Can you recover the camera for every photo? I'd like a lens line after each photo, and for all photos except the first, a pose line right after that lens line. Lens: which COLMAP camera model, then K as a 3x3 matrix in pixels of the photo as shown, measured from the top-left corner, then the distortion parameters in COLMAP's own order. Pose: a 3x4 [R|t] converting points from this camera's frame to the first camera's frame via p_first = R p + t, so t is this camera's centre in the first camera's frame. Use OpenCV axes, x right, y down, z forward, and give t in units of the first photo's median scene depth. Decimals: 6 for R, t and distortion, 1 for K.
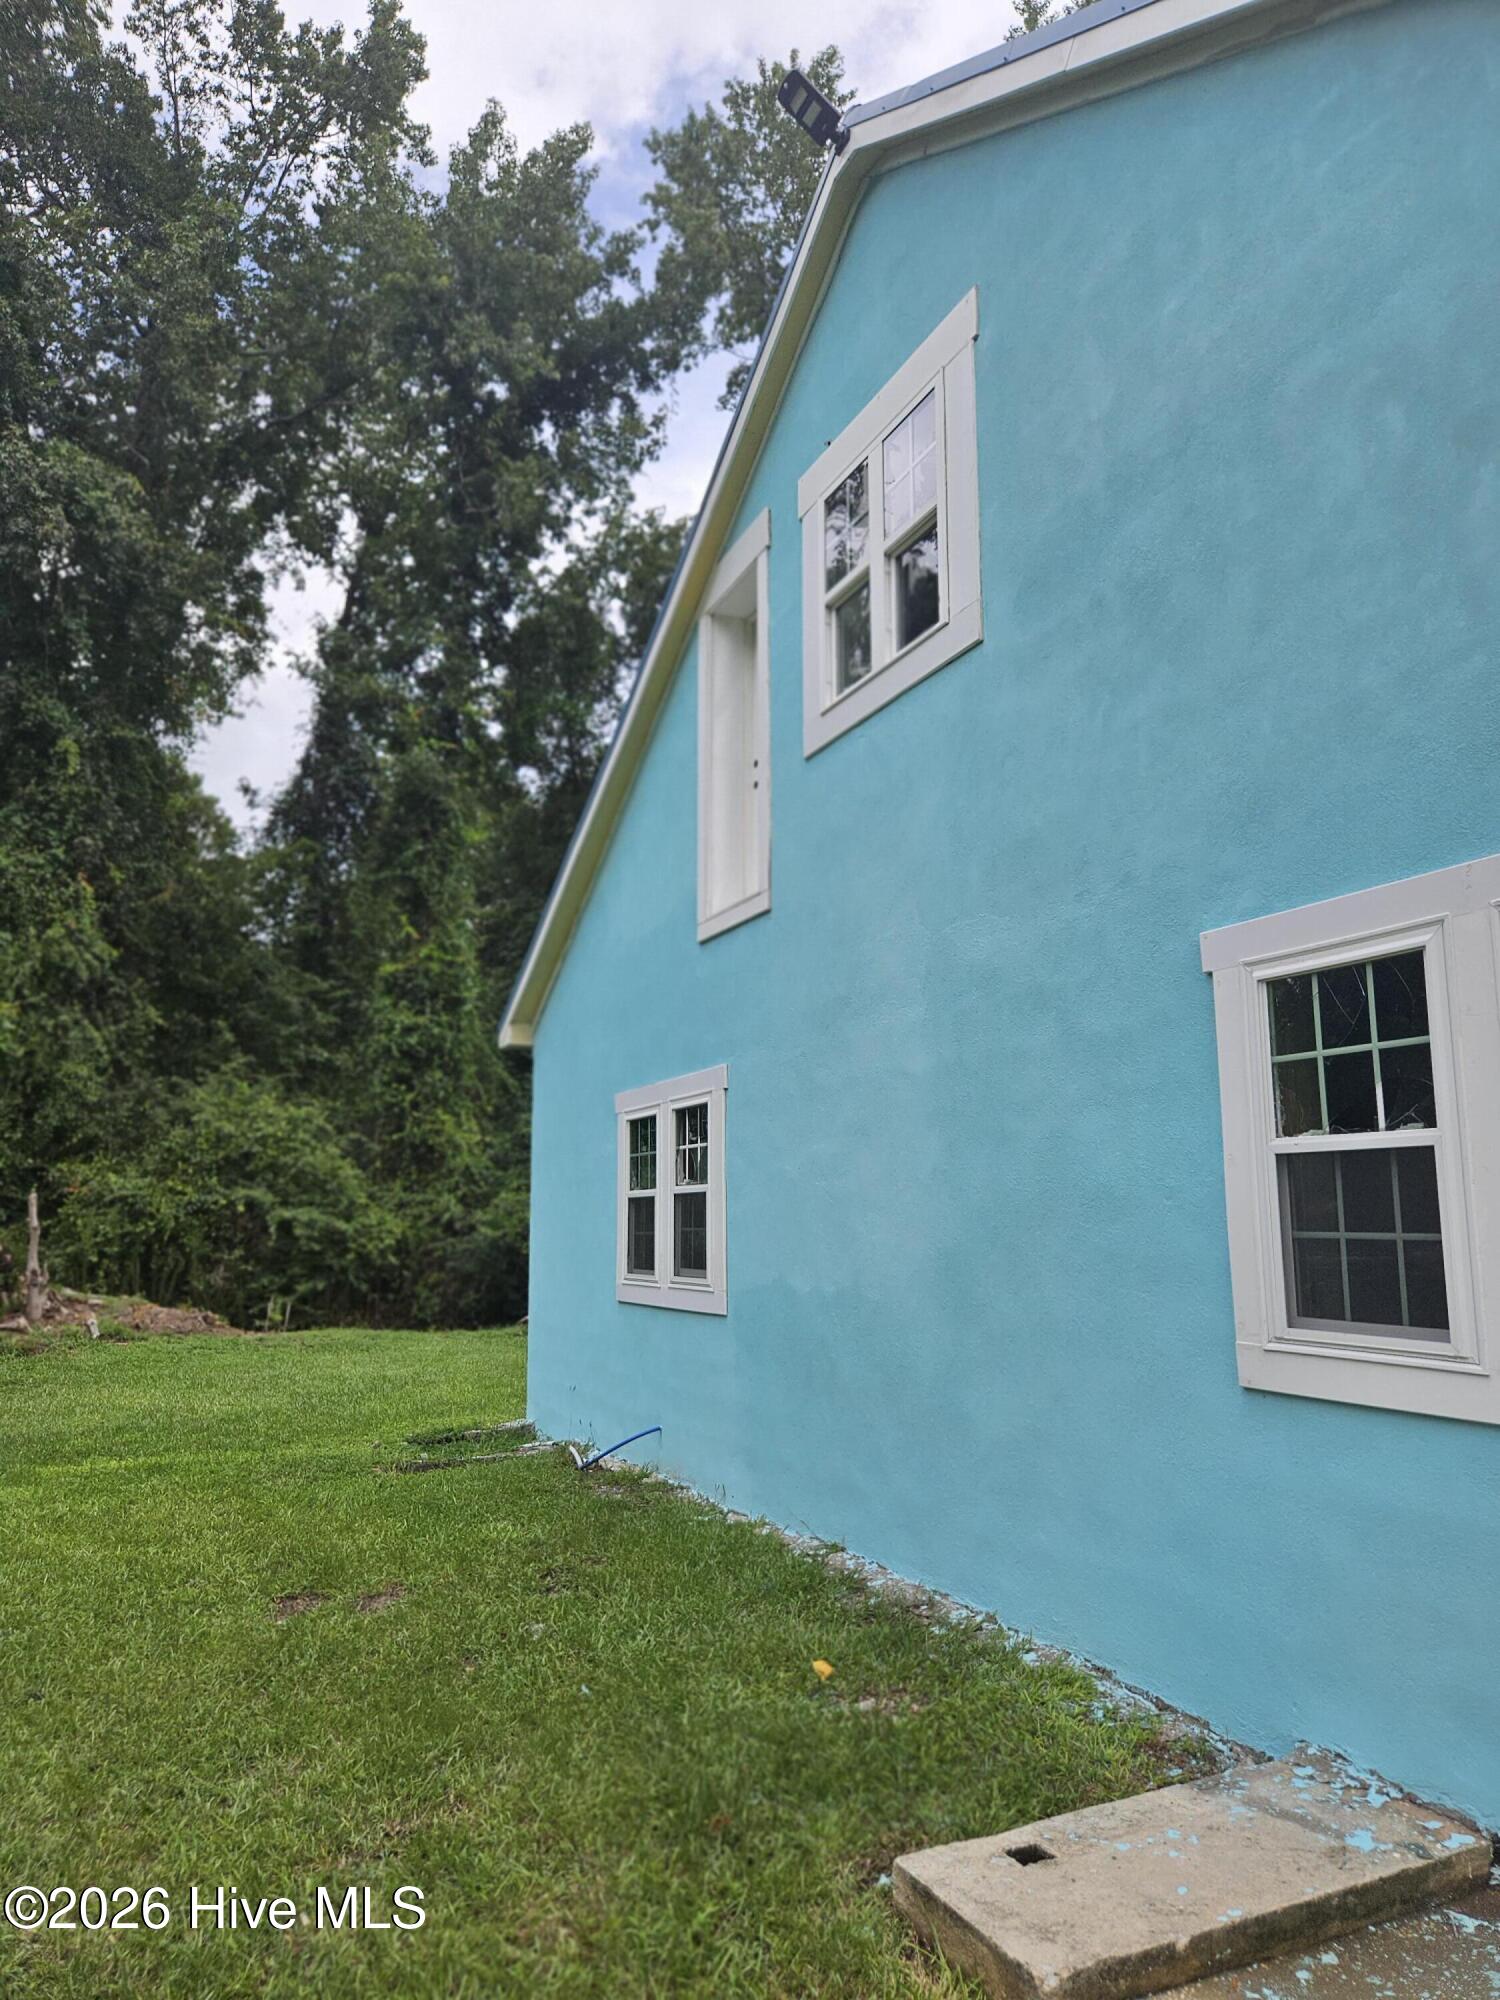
lens RADIAL K [[1343.8, 0, 762.3], [0, 1343.8, 1011.8], [0, 0, 1]] dist [0.072077, -0.059279]
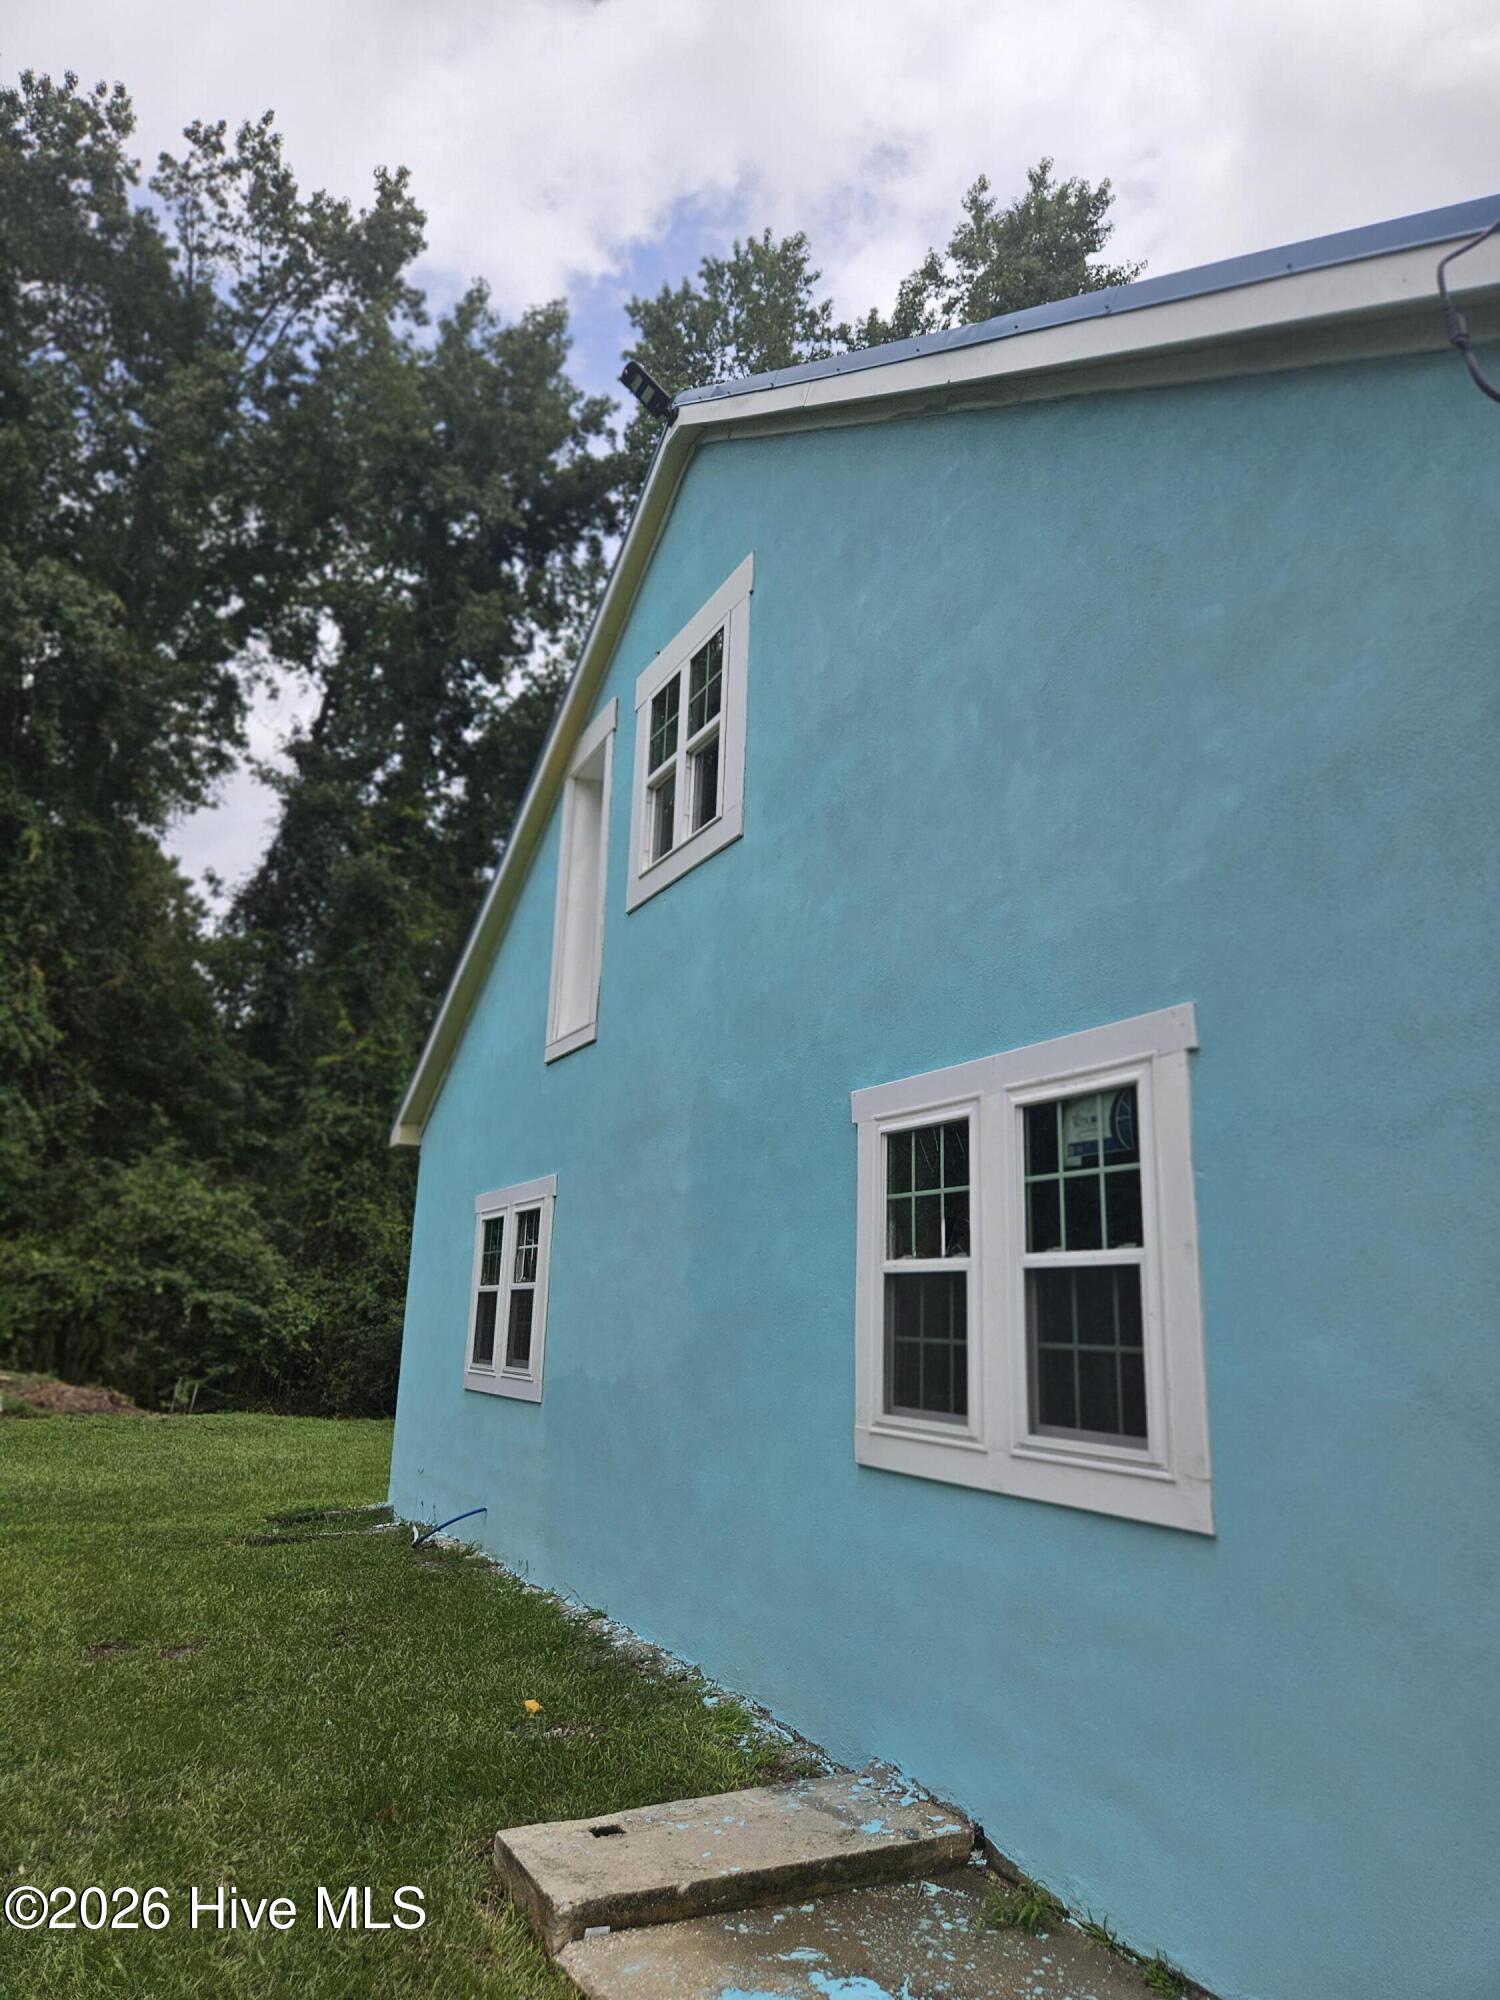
lens RADIAL K [[1323.7, 0, 754.1], [0, 1323.7, 995.4], [0, 0, 1]] dist [0.066424, -0.047530]
pose [[0.998968, 0.040331, 0.020906, 0.034305], [-0.038382, 0.995517, -0.086444, -0.006357], [-0.024299, 0.085553, 0.996037, -0.038847]]
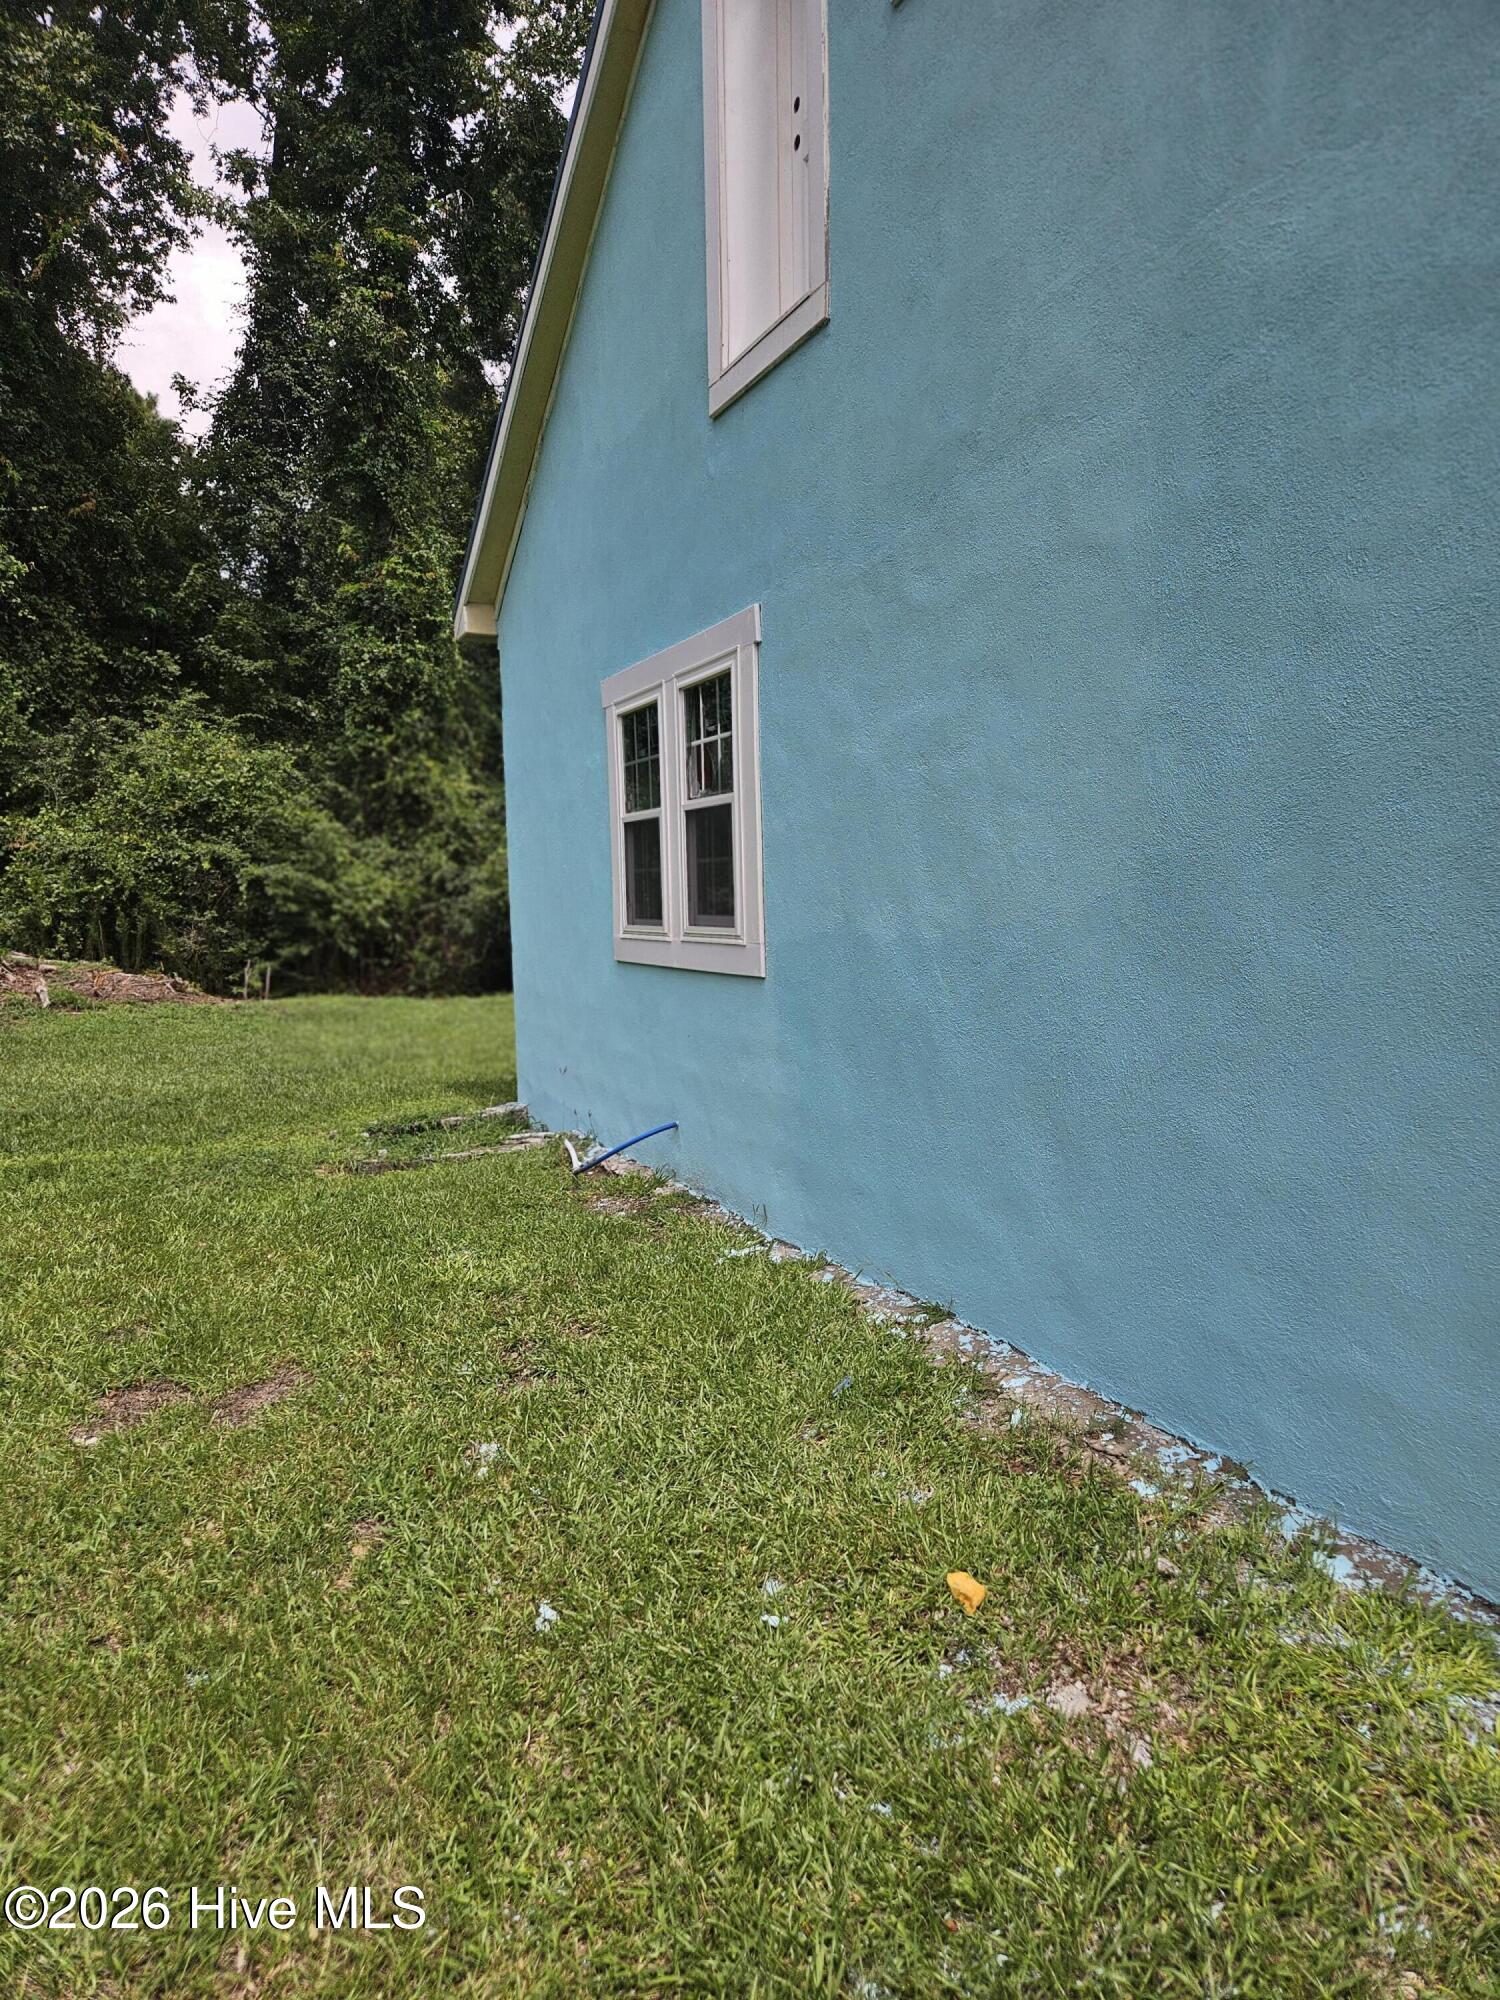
lens RADIAL K [[1371.9, 0, 752.3], [0, 1371.9, 1039.2], [0, 0, 1]] dist [0.080704, -0.050011]
pose [[0.999681, -0.010043, -0.023160, -0.005132], [0.015760, 0.964983, 0.261839, 0.021206], [0.019719, -0.262121, 0.964834, 0.093649]]
